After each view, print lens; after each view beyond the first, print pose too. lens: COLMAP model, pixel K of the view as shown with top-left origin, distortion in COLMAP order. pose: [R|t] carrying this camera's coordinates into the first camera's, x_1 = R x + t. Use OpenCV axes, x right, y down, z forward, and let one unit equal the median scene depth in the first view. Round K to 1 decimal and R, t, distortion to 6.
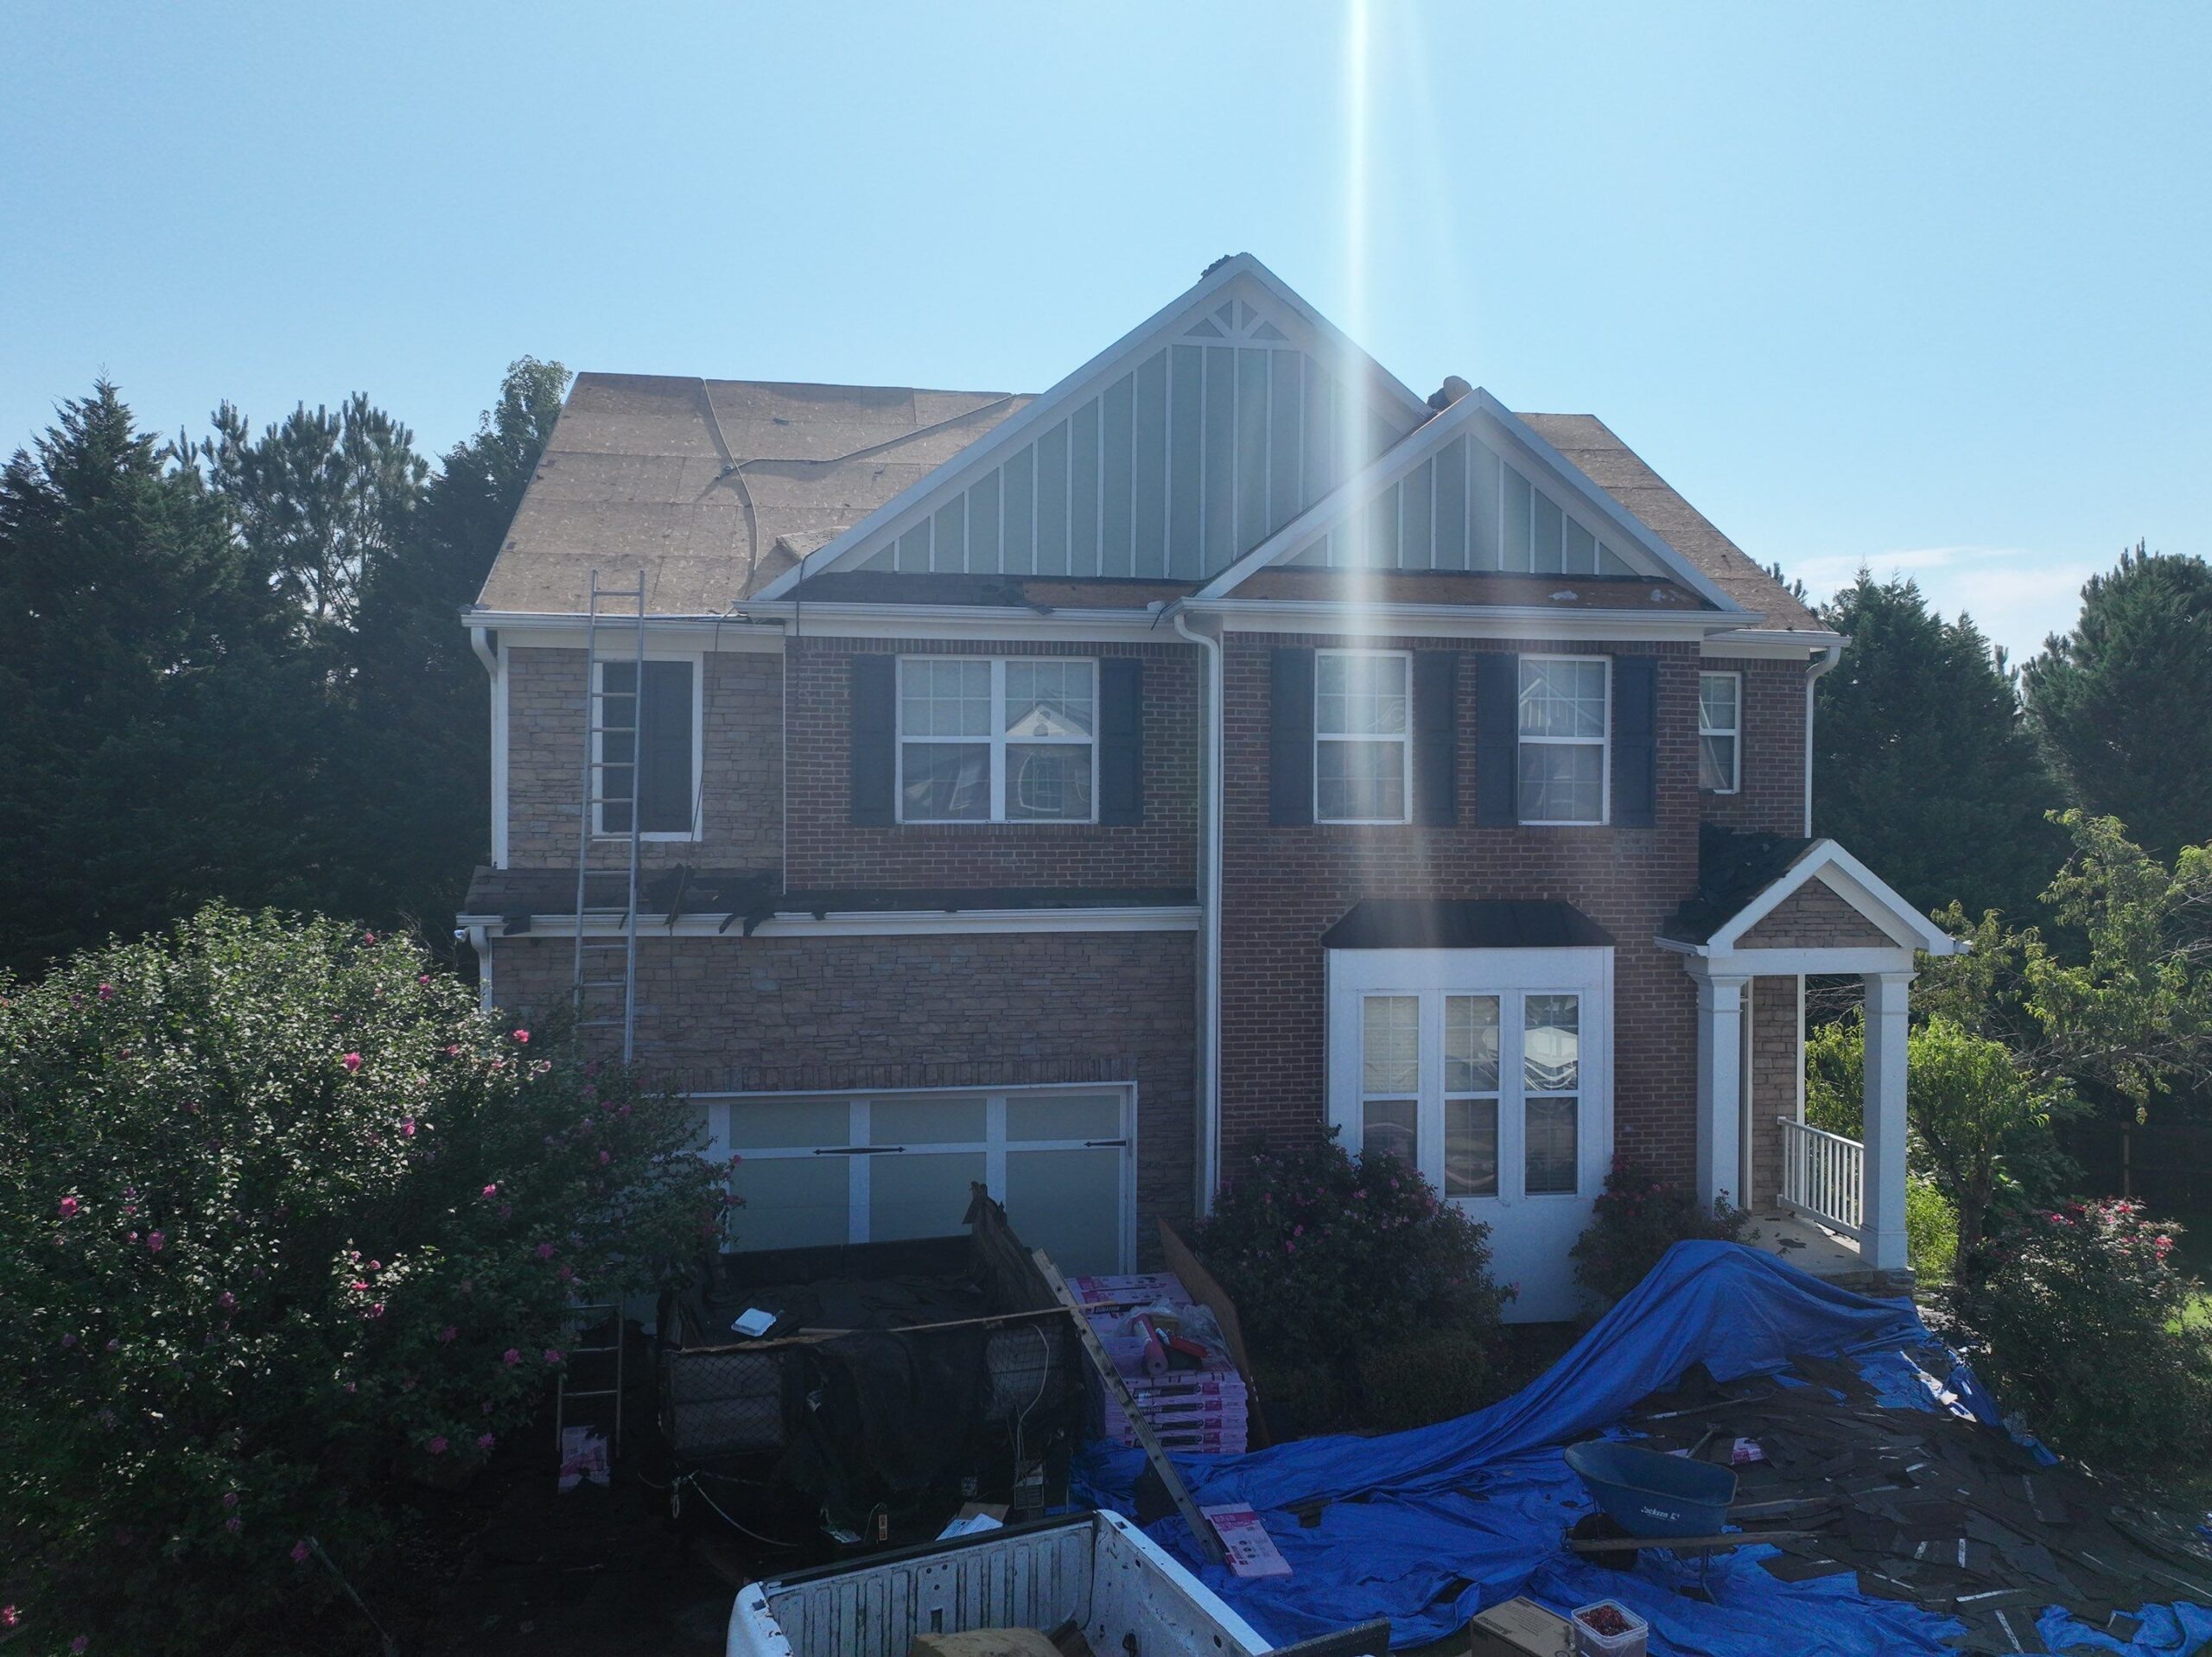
lens RADIAL K [[1549.8, 0, 1110.2], [0, 1549.8, 818.0], [0, 0, 1]] dist [0.011235, 0.012821]
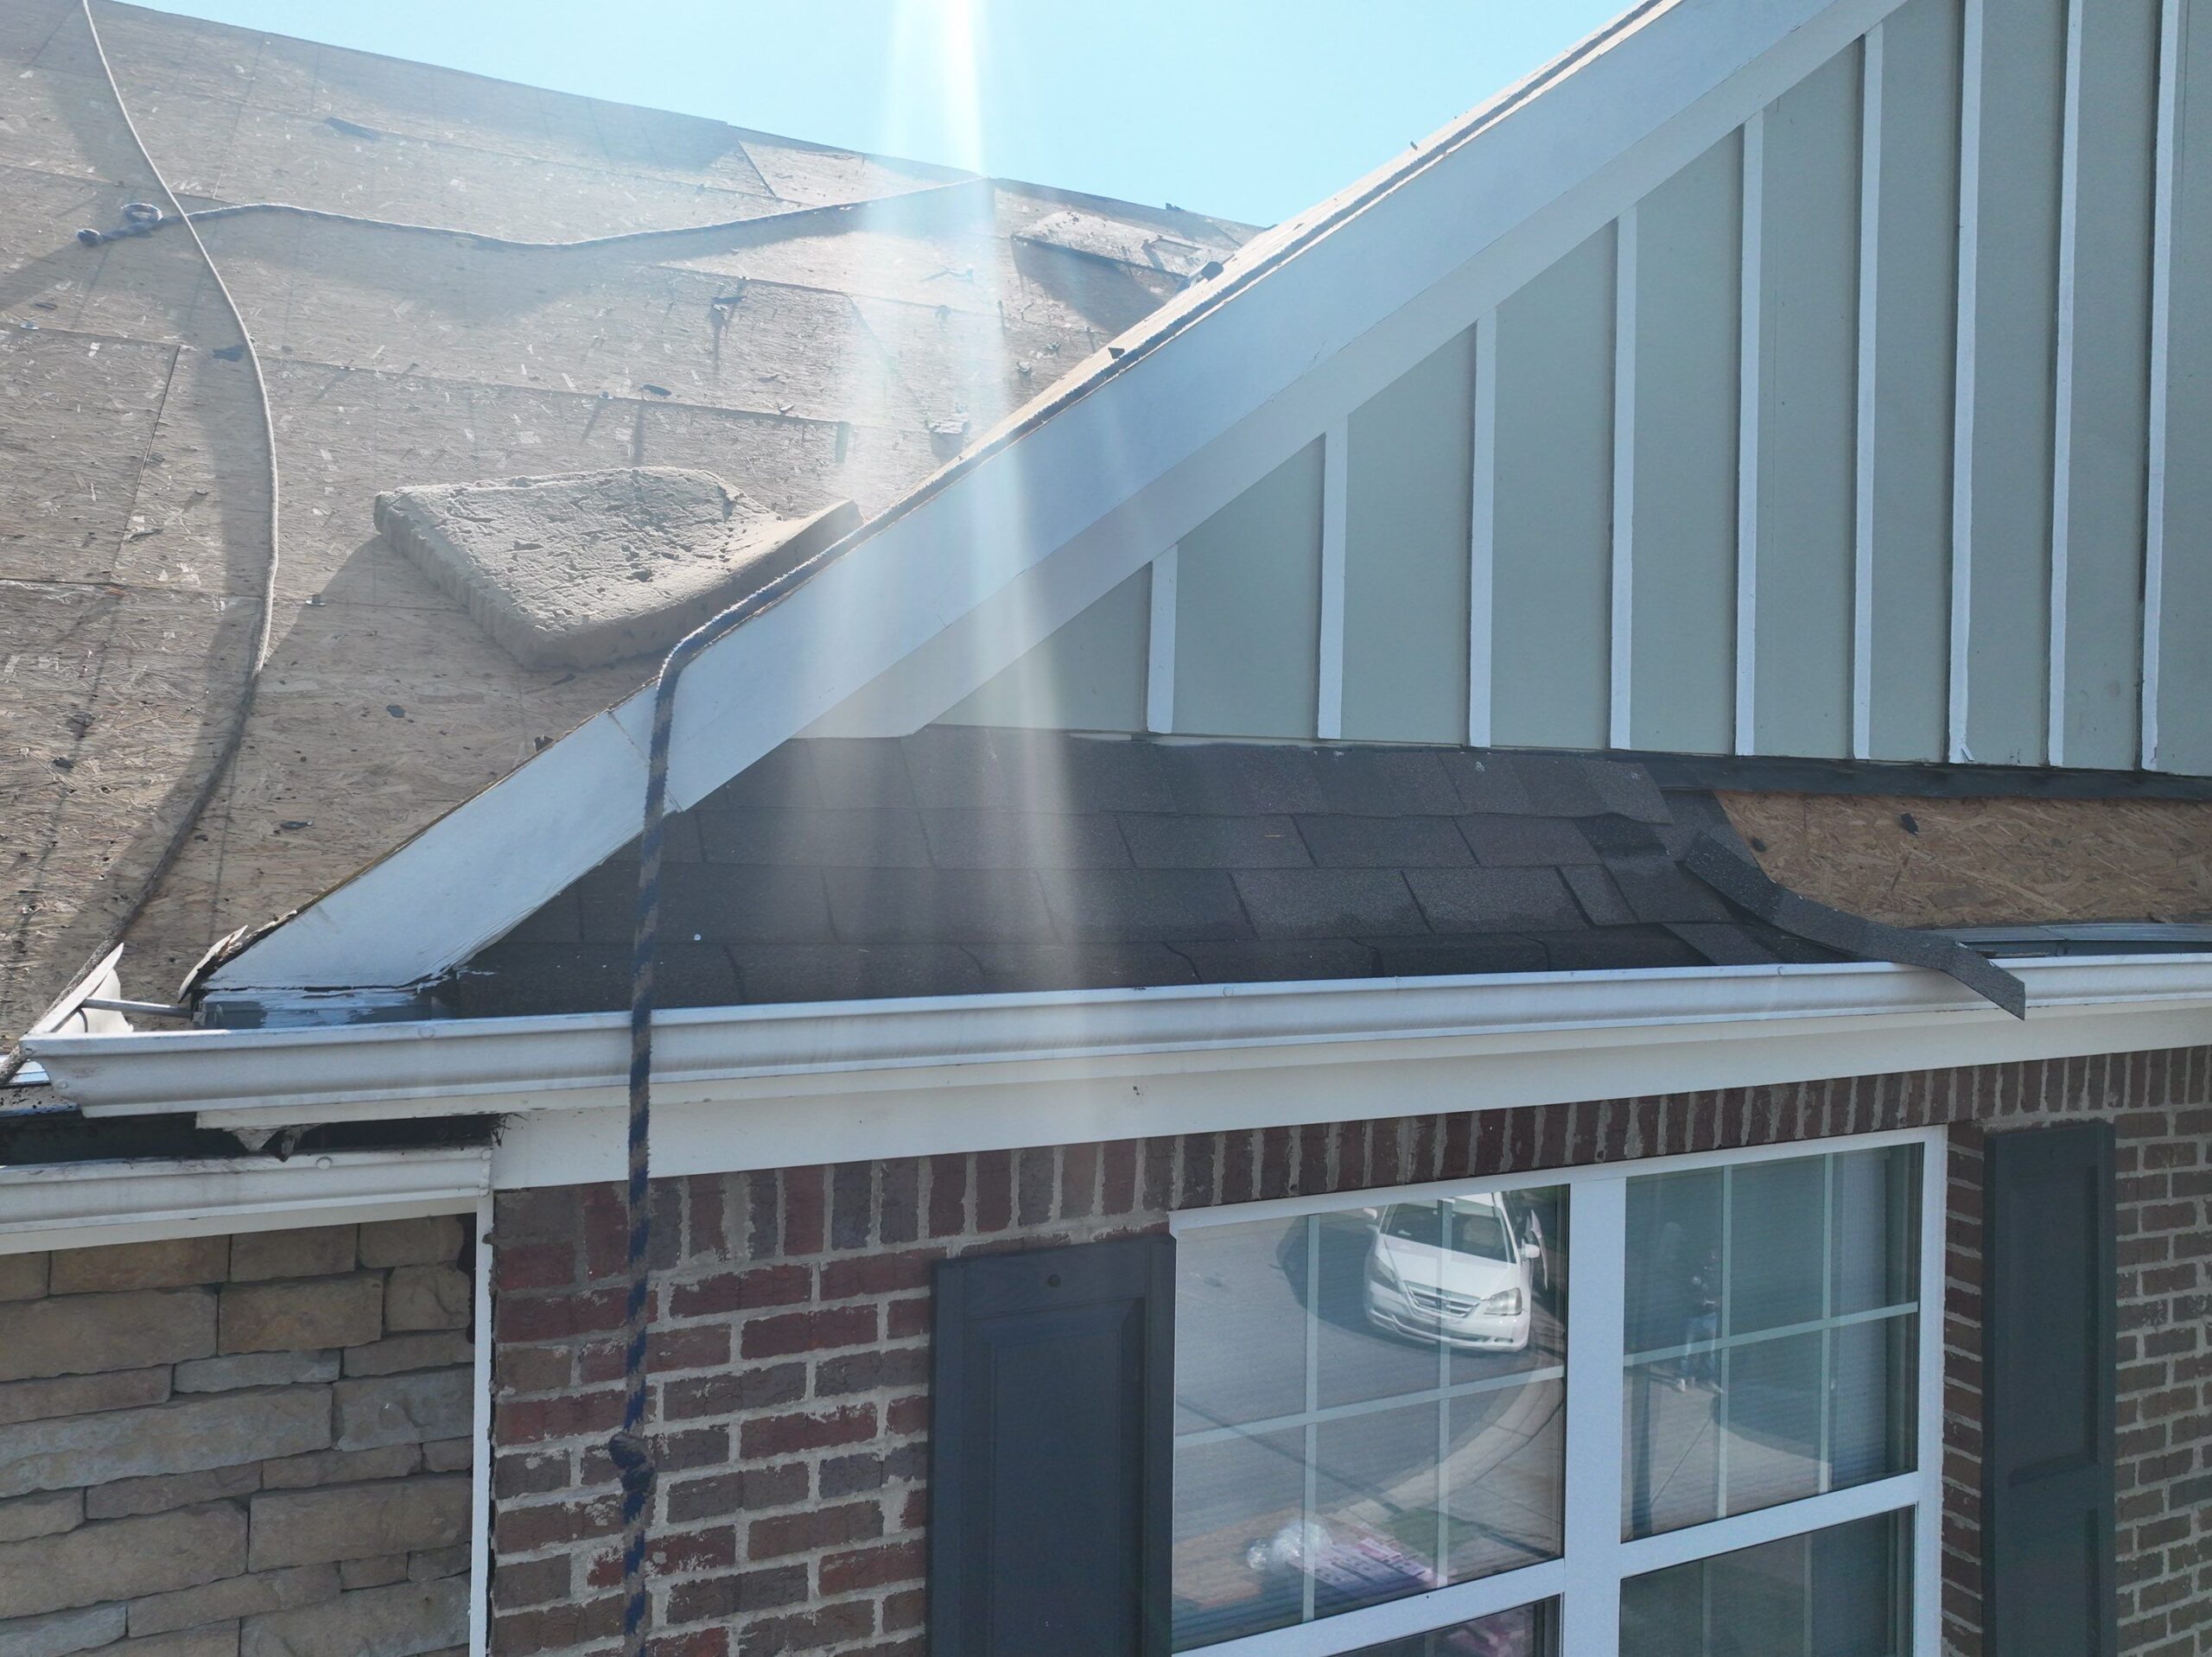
lens RADIAL K [[1555.4, 0, 1105.5], [0, 1555.4, 820.9], [0, 0, 1]] dist [0.003251, 0.006972]
pose [[0.961528, 0.008323, 0.274582, -0.193694], [-0.008375, 0.999964, -0.000985, -0.150456], [-0.274581, -0.001352, 0.961563, 0.840898]]
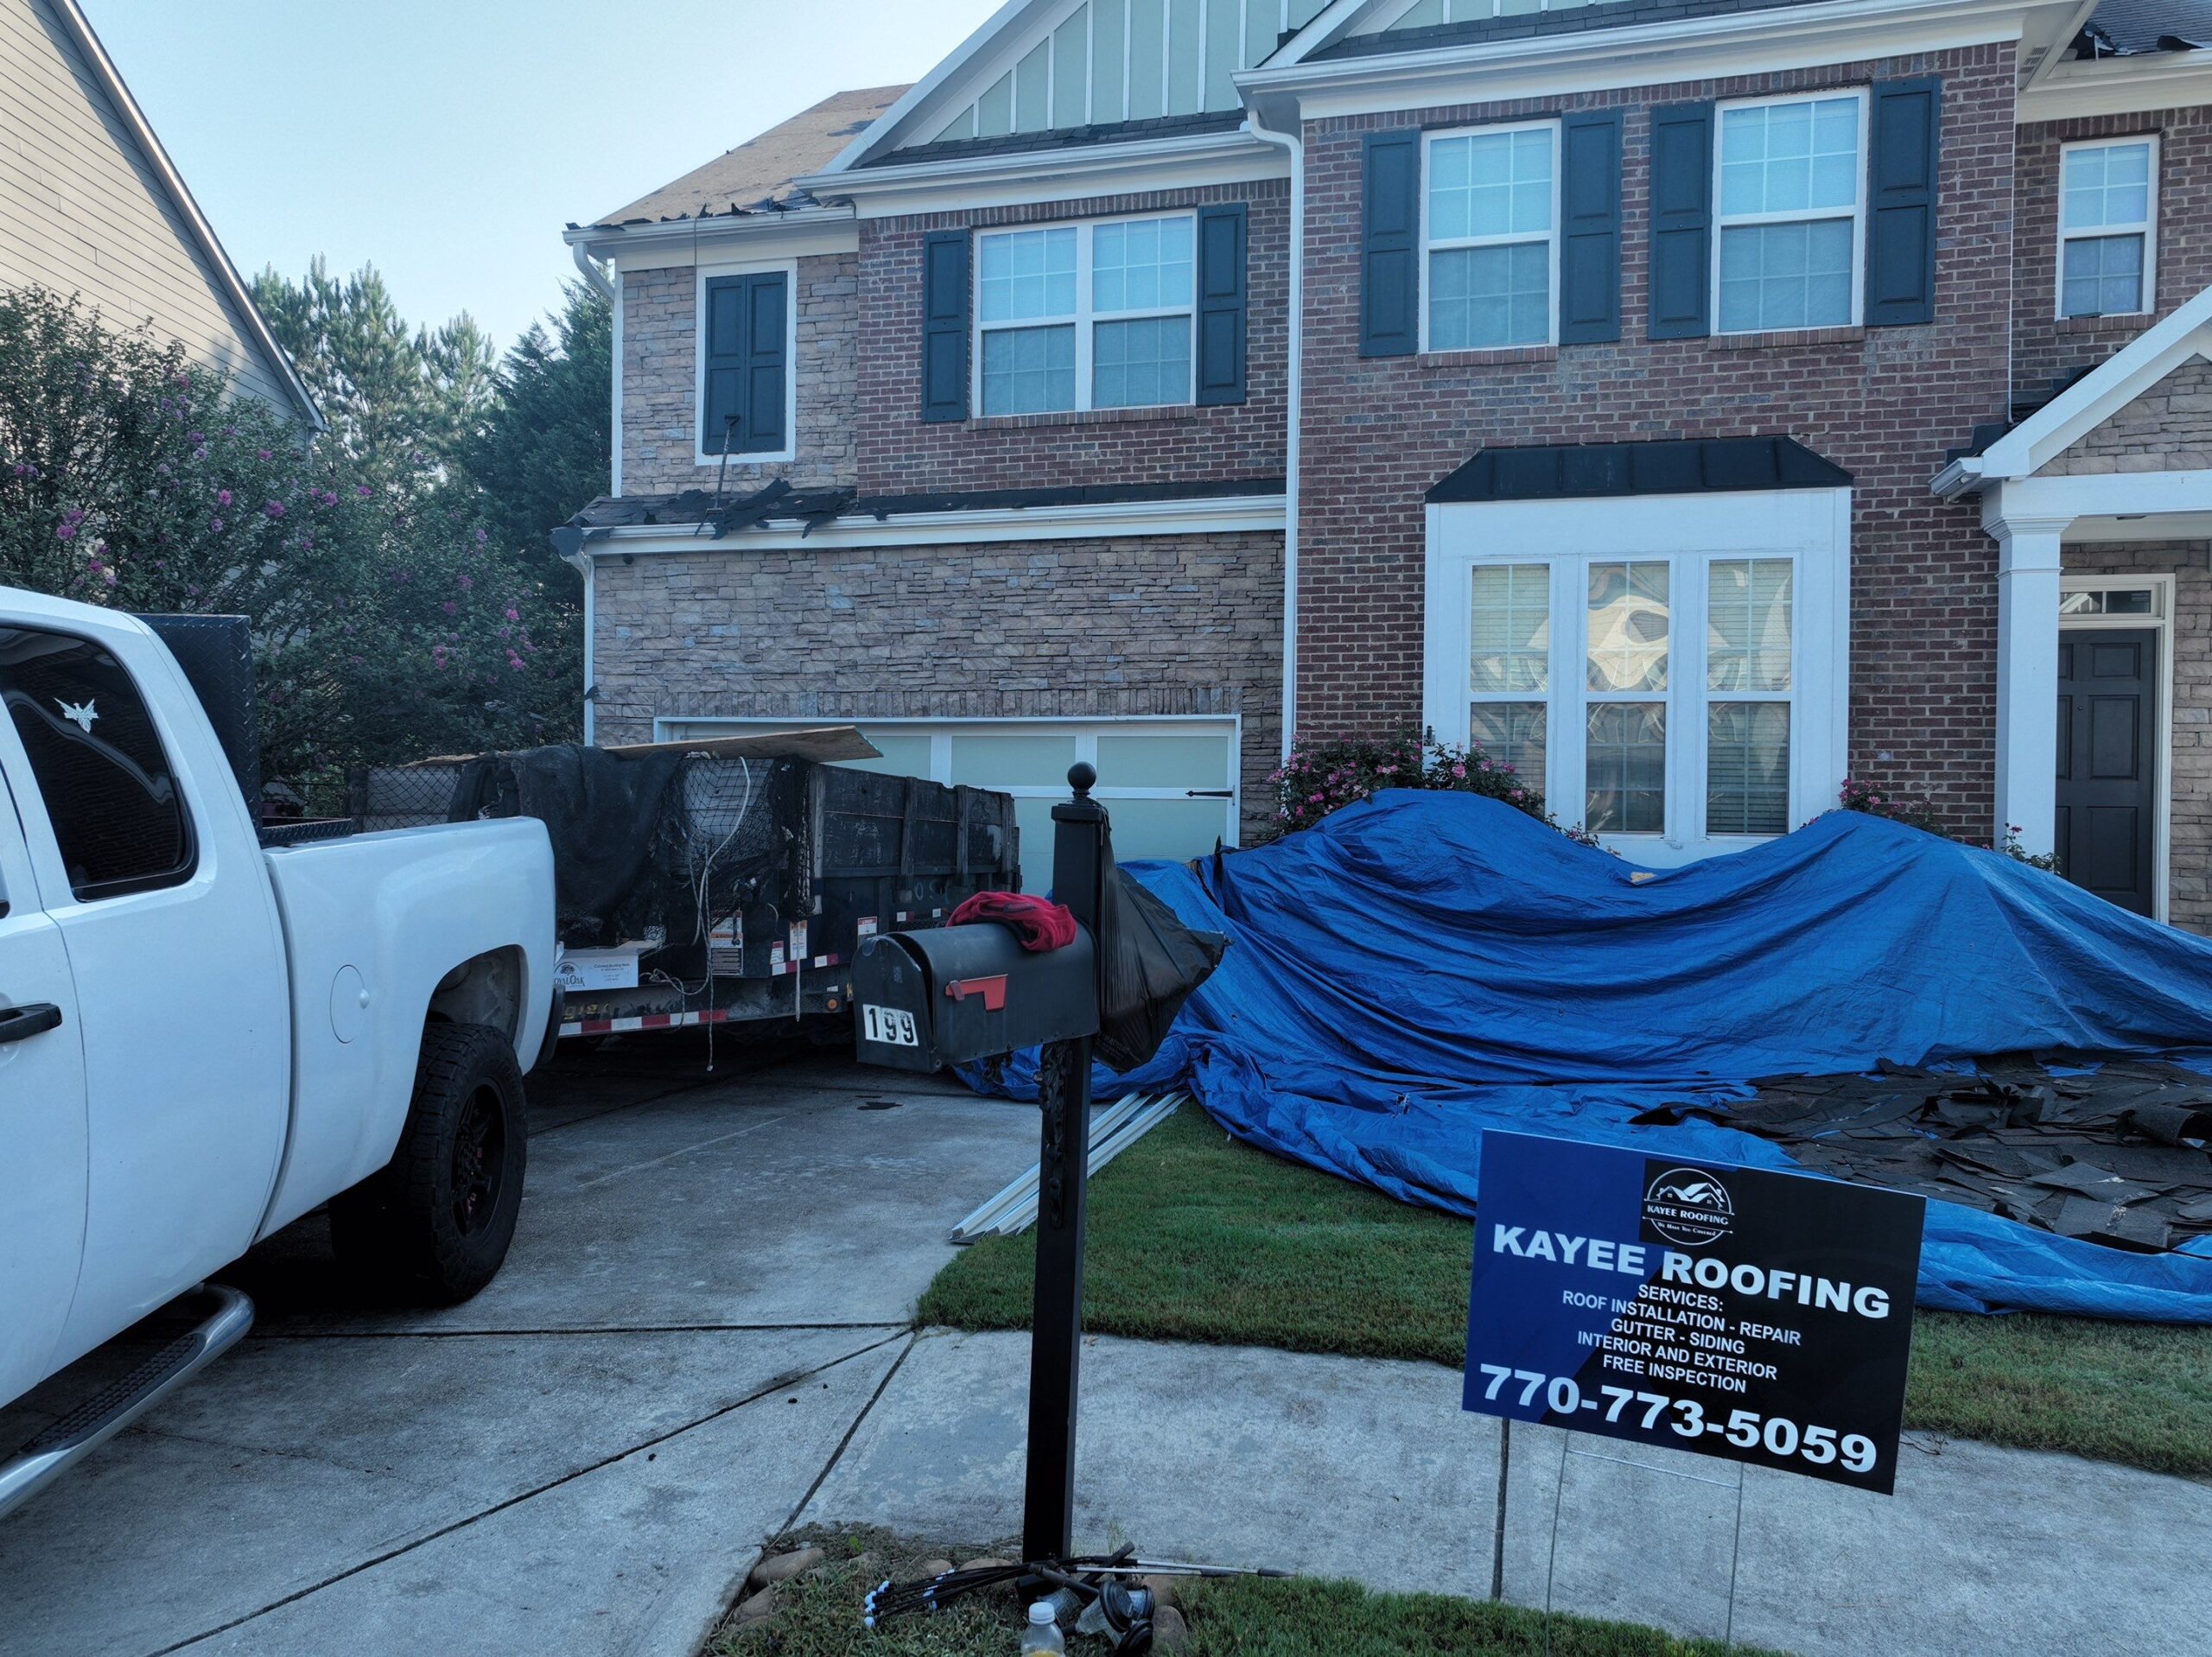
lens RADIAL K [[1562.2, 0, 1105.6], [0, 1562.2, 819.3], [0, 0, 1]] dist [-0.000326, 0.019726]
pose [[0.912730, 0.009704, -0.408449, 0.304827], [-0.010038, 0.999949, 0.001325, 0.233890], [0.408441, 0.002890, 0.912780, 0.212746]]
